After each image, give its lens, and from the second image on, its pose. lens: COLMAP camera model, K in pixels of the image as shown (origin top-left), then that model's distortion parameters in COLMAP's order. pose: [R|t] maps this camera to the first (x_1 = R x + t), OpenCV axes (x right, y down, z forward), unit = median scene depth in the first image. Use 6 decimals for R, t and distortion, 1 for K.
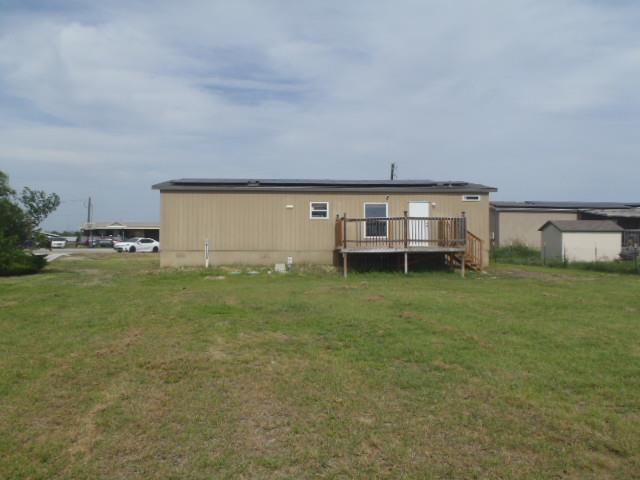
lens RADIAL K [[550.1, 0, 320.0], [0, 550.1, 240.0], [0, 0, 1]] dist [-0.000978, -0.003174]
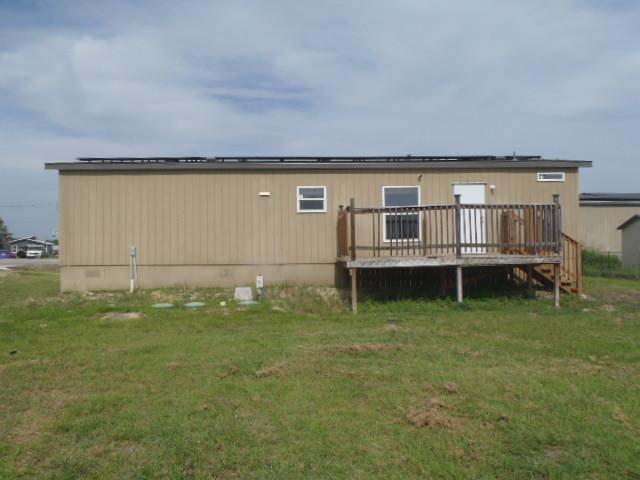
lens RADIAL K [[550.1, 0, 320.0], [0, 550.1, 240.0], [0, 0, 1]] dist [-0.000978, -0.003174]
pose [[0.999811, -0.012782, -0.014634, 0.017617], [0.012638, 0.999871, -0.009894, -0.000772], [0.014759, 0.009707, 0.999844, 0.388103]]
